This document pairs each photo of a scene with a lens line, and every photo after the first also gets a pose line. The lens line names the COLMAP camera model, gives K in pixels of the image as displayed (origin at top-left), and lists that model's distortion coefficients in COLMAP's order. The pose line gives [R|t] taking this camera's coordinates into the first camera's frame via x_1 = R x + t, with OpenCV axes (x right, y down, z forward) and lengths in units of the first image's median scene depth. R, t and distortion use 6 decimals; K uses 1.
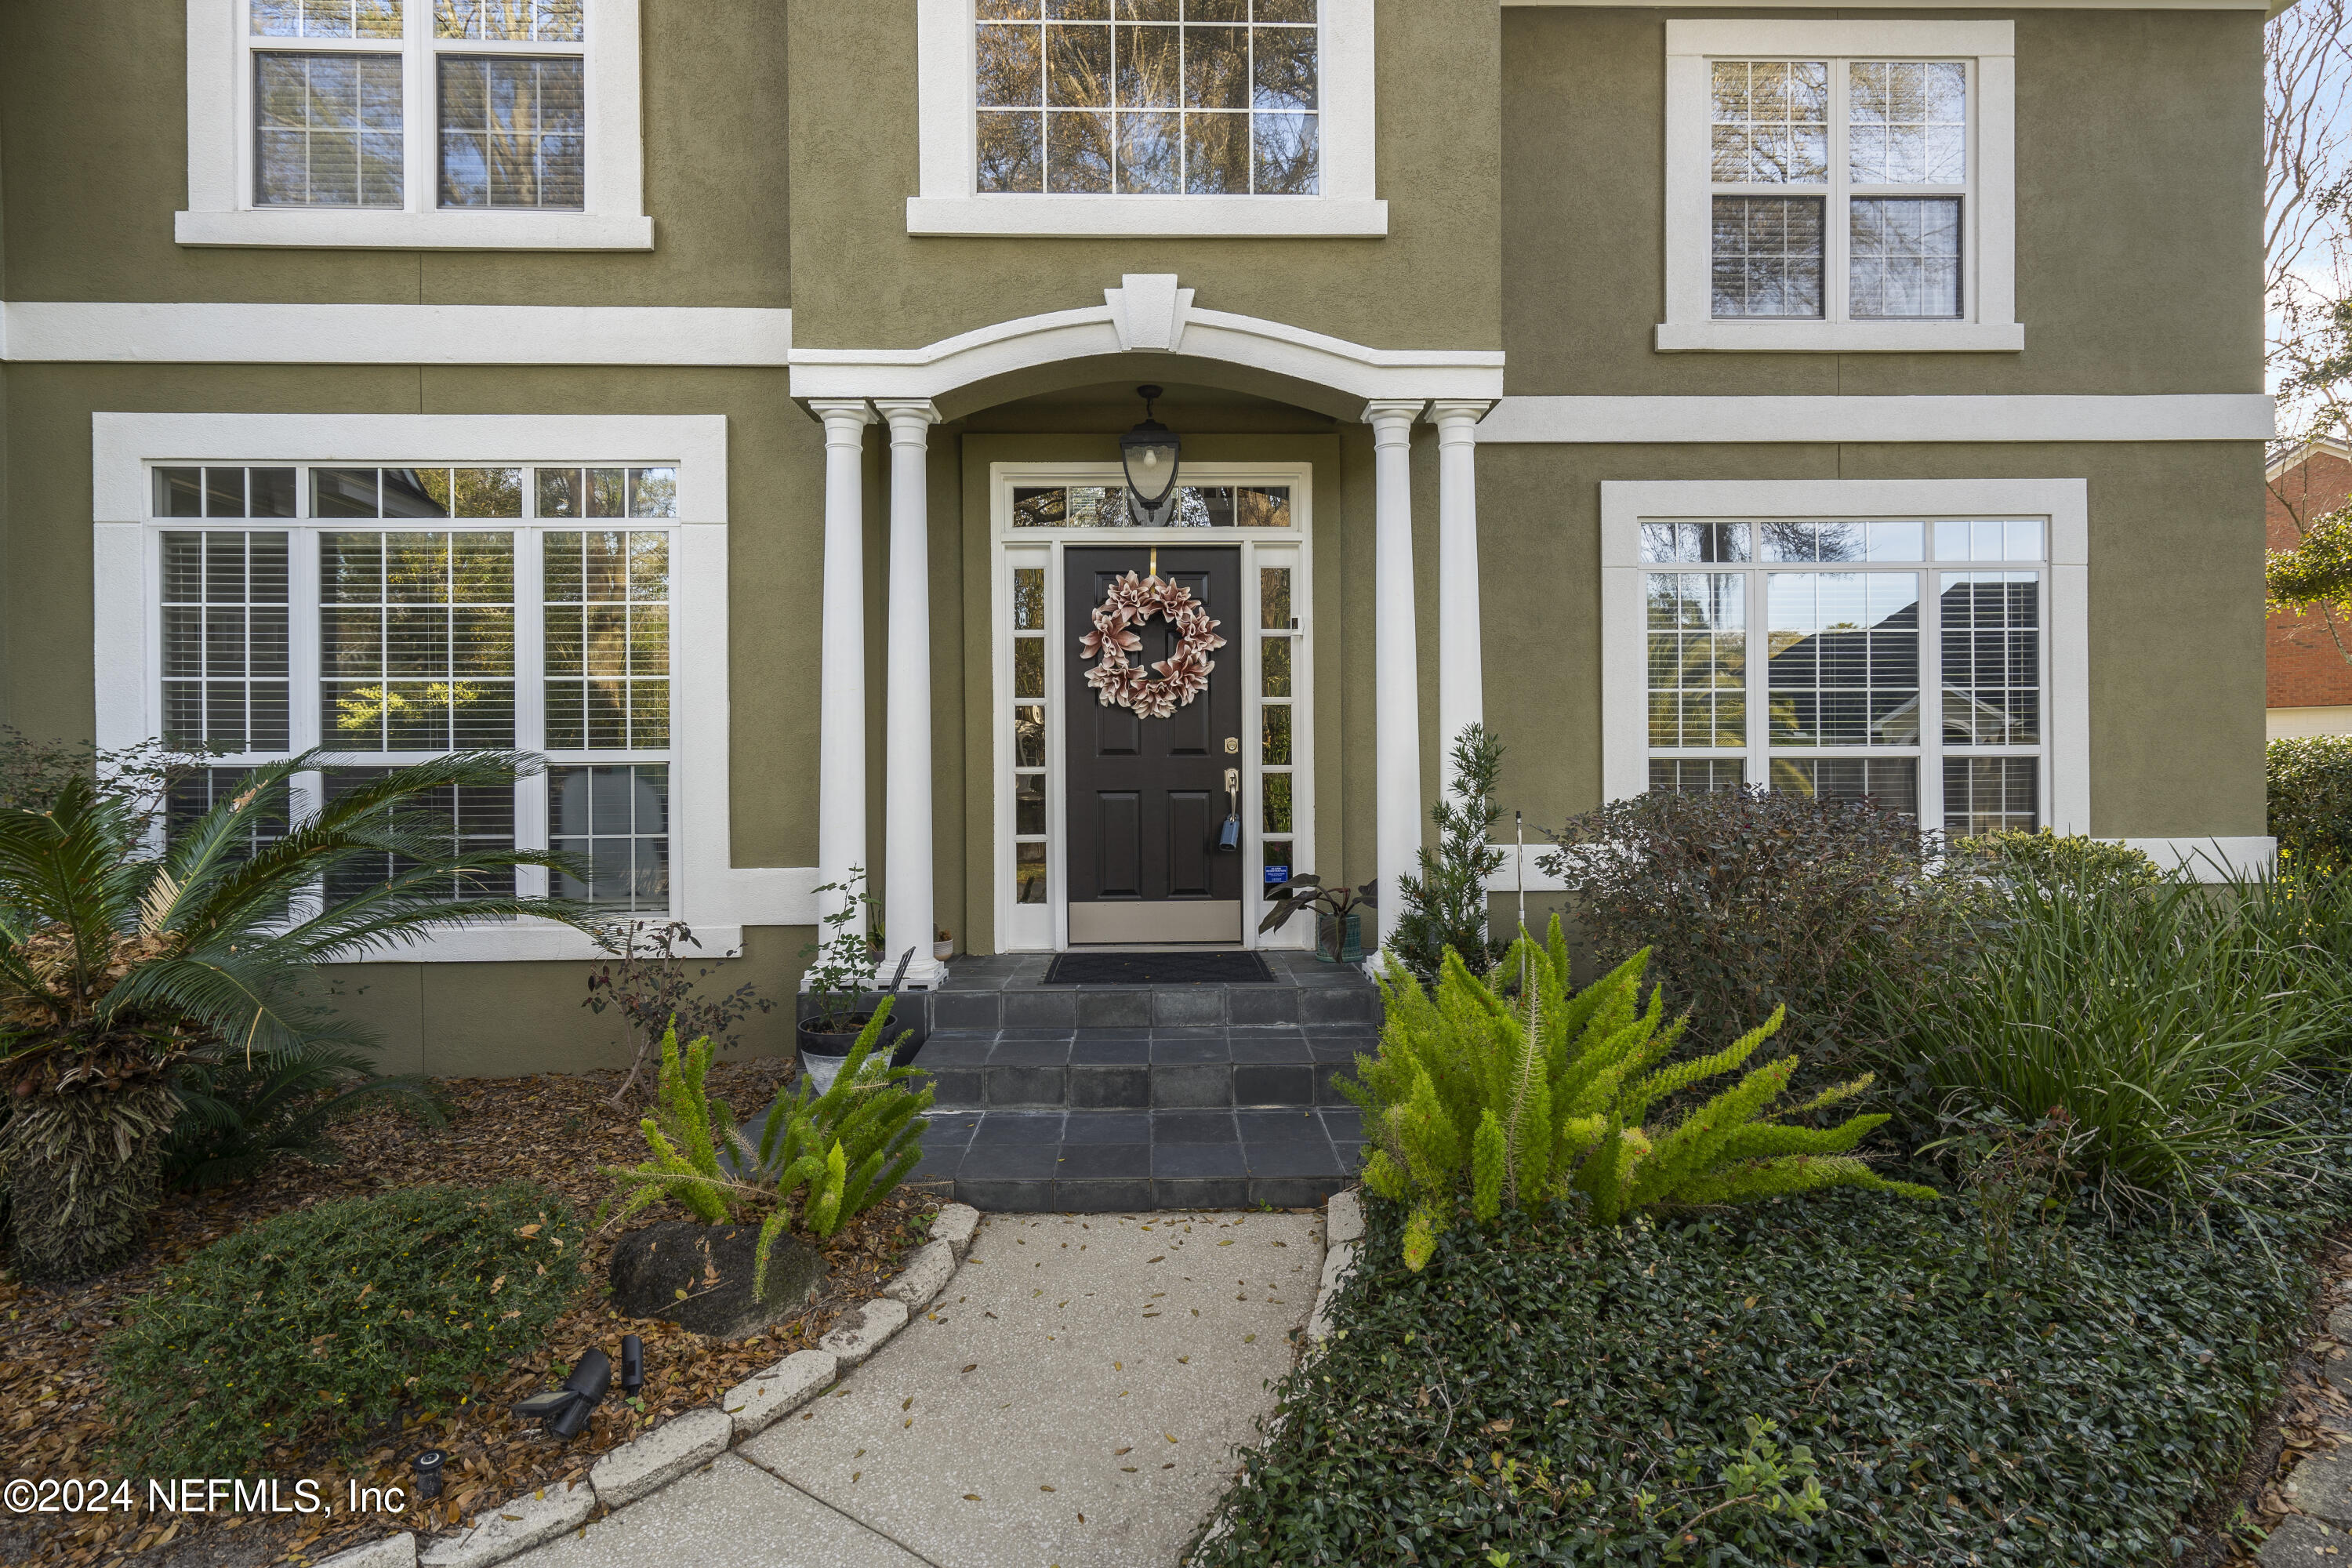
lens RADIAL K [[1188.3, 0, 1176.0], [0, 1188.3, 784.0], [0, 0, 1]] dist [0.001905, 0.000860]
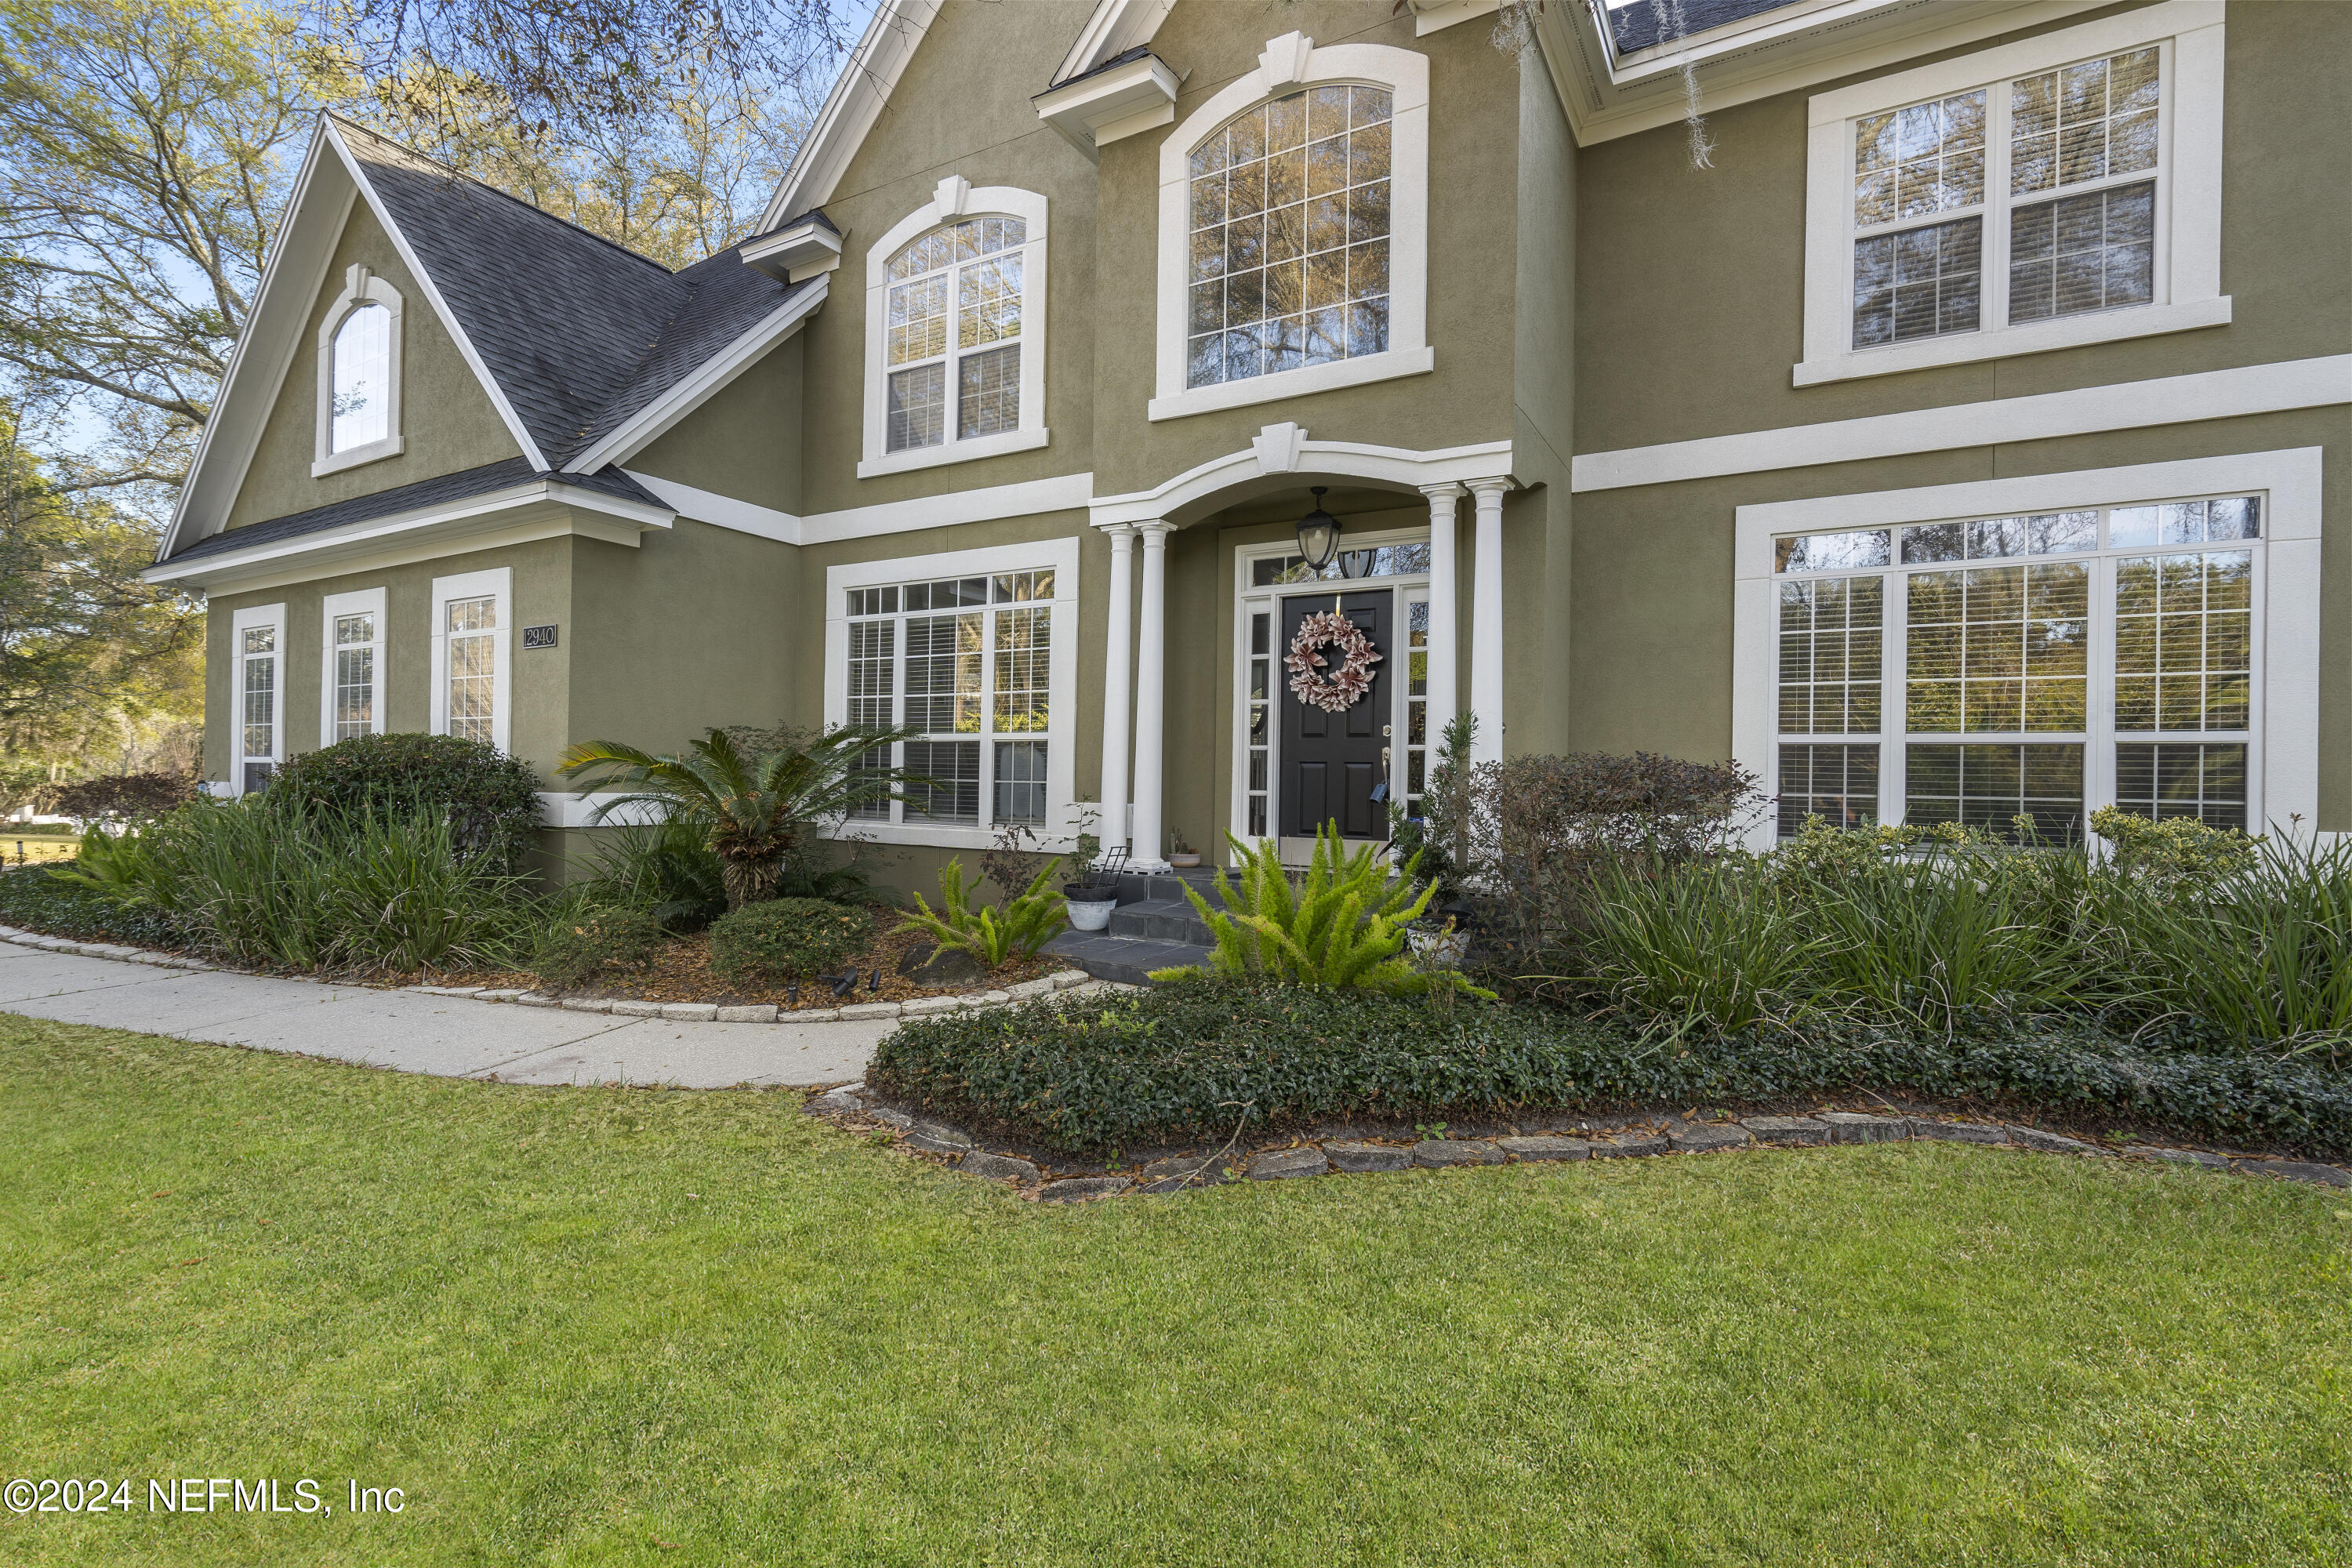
lens RADIAL K [[1087.4, 0, 1177.3], [0, 1087.4, 787.9], [0, 0, 1]] dist [-0.001964, -0.000282]
pose [[0.846610, 0.026349, -0.531561, 0.538913], [-0.025685, 0.999633, 0.008643, 0.031426], [0.531594, 0.006336, 0.846976, -0.229220]]
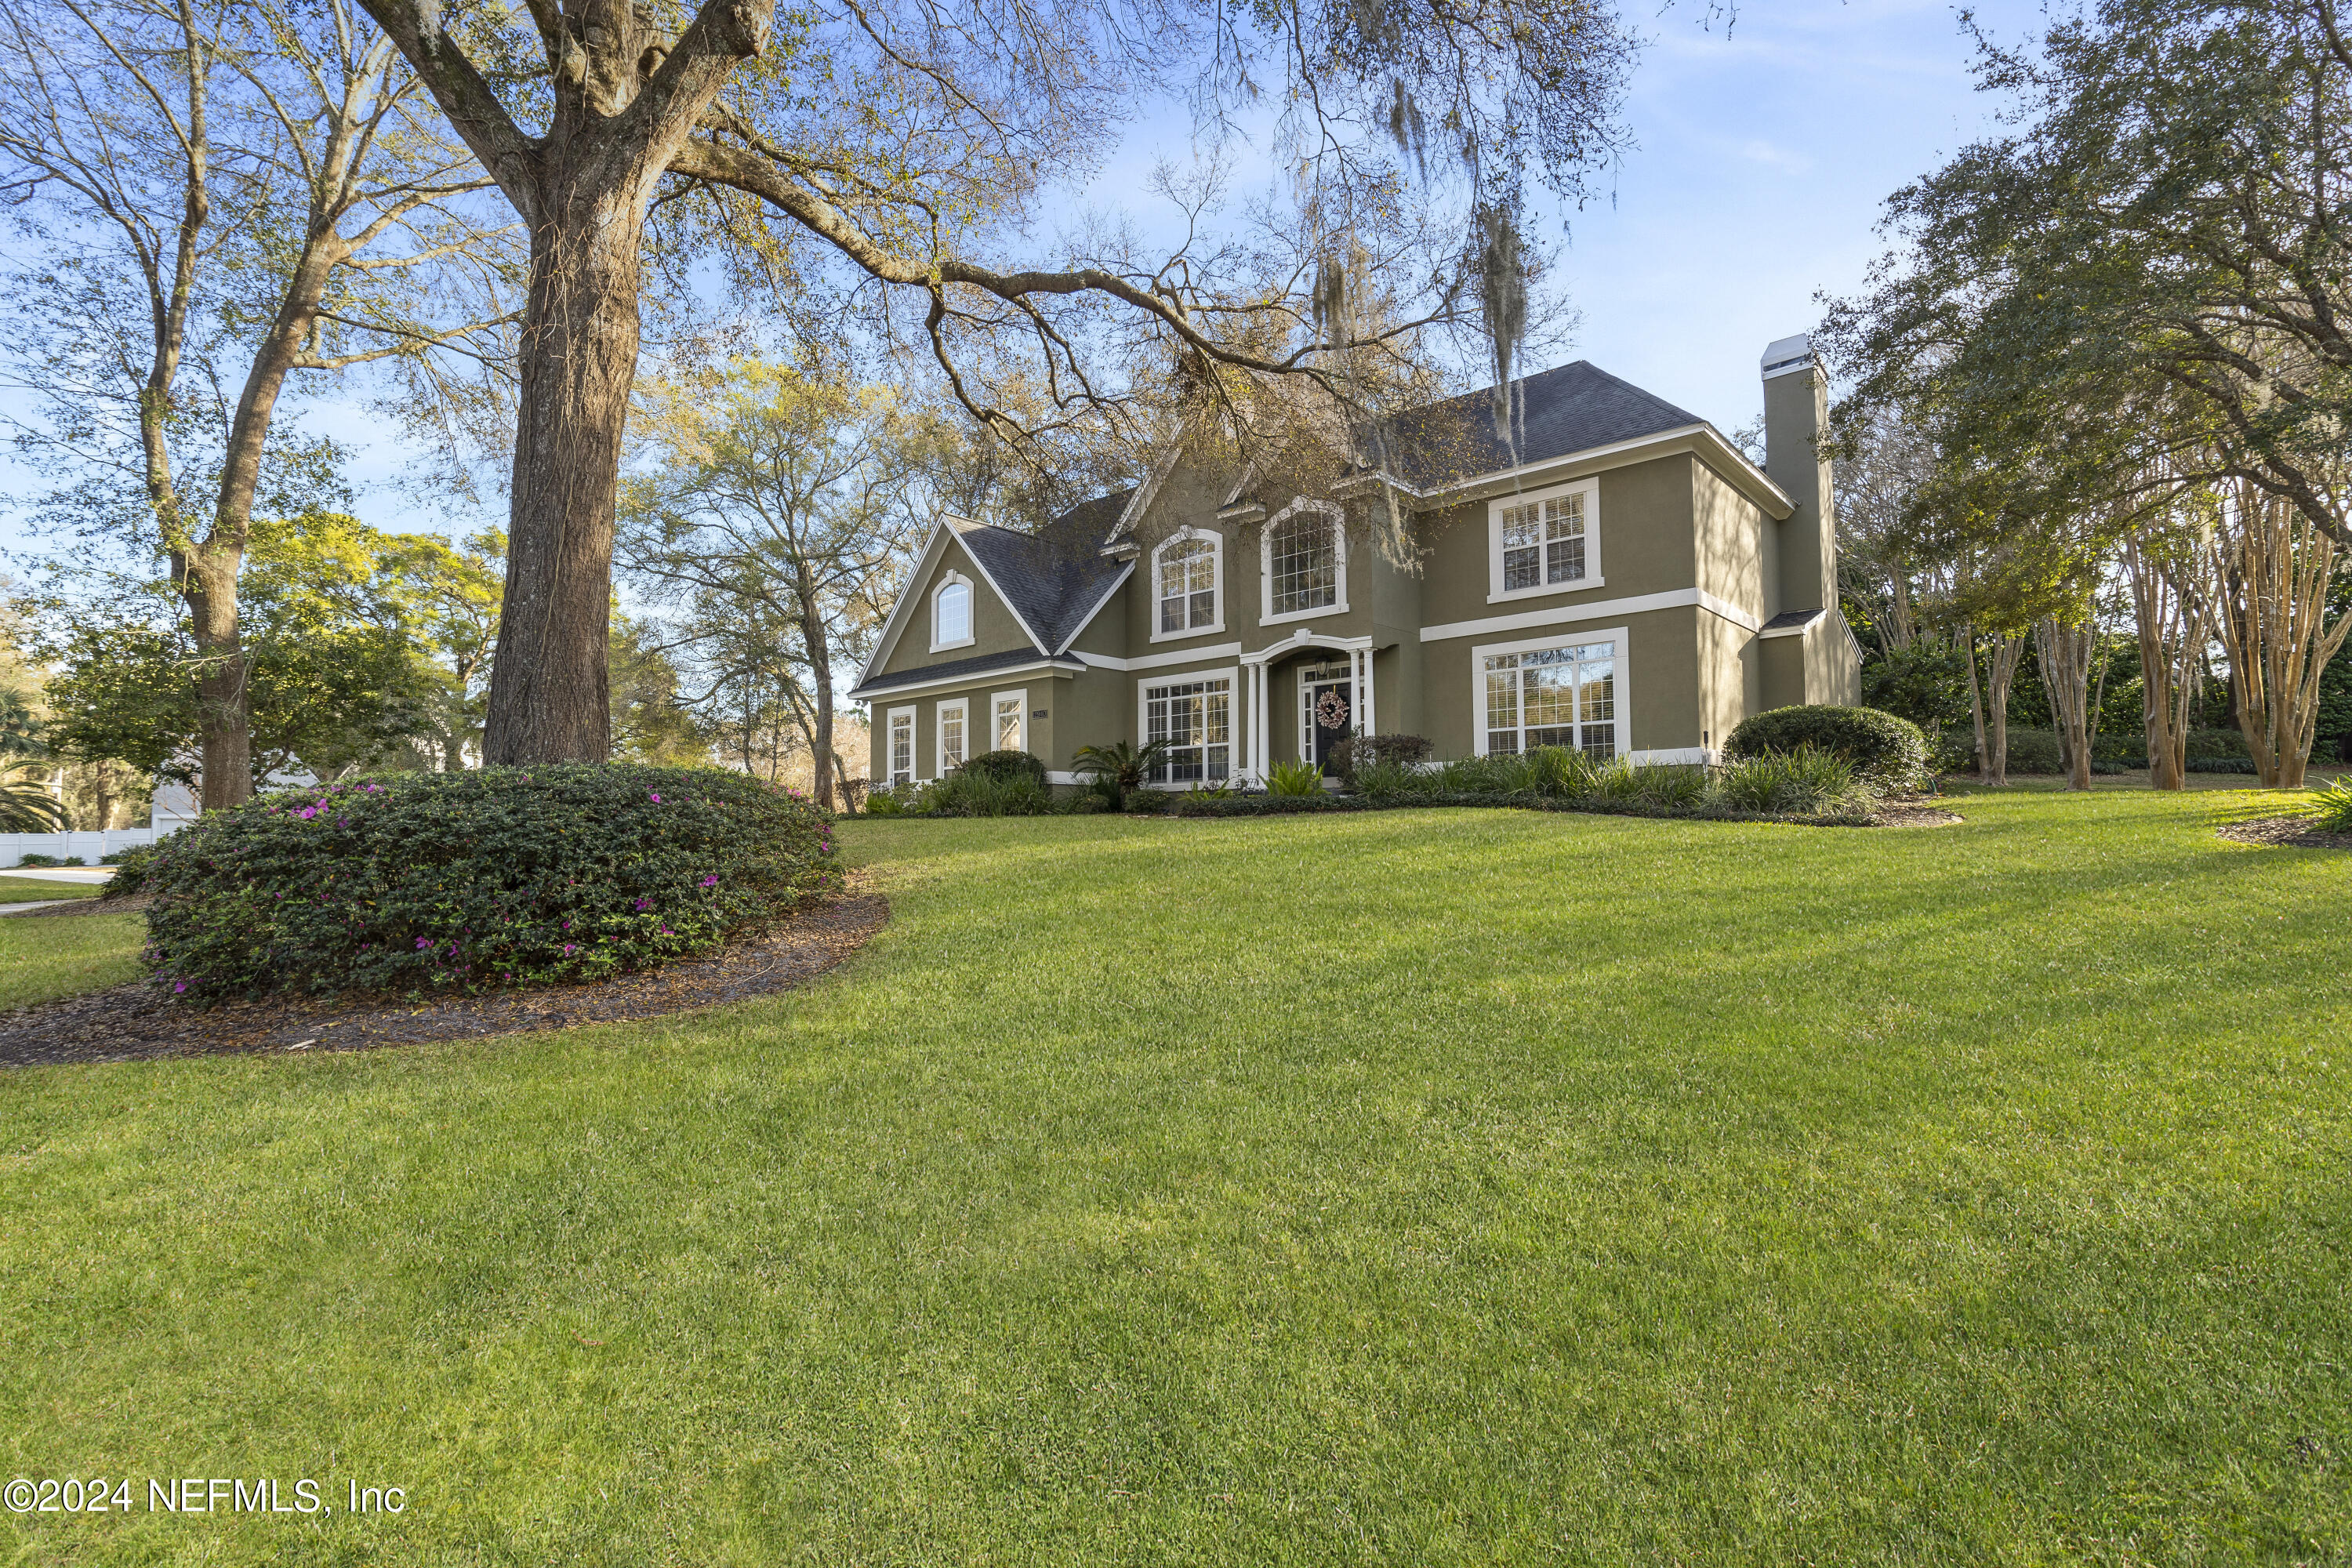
lens RADIAL K [[1063.8, 0, 1199.2], [0, 1063.8, 785.5], [0, 0, 1]] dist [-0.002403, -0.000364]
pose [[0.736787, -0.024985, -0.675664, 2.014072], [0.002533, 0.999412, -0.034195, 0.248437], [0.676121, 0.023483, 0.736417, -1.850958]]
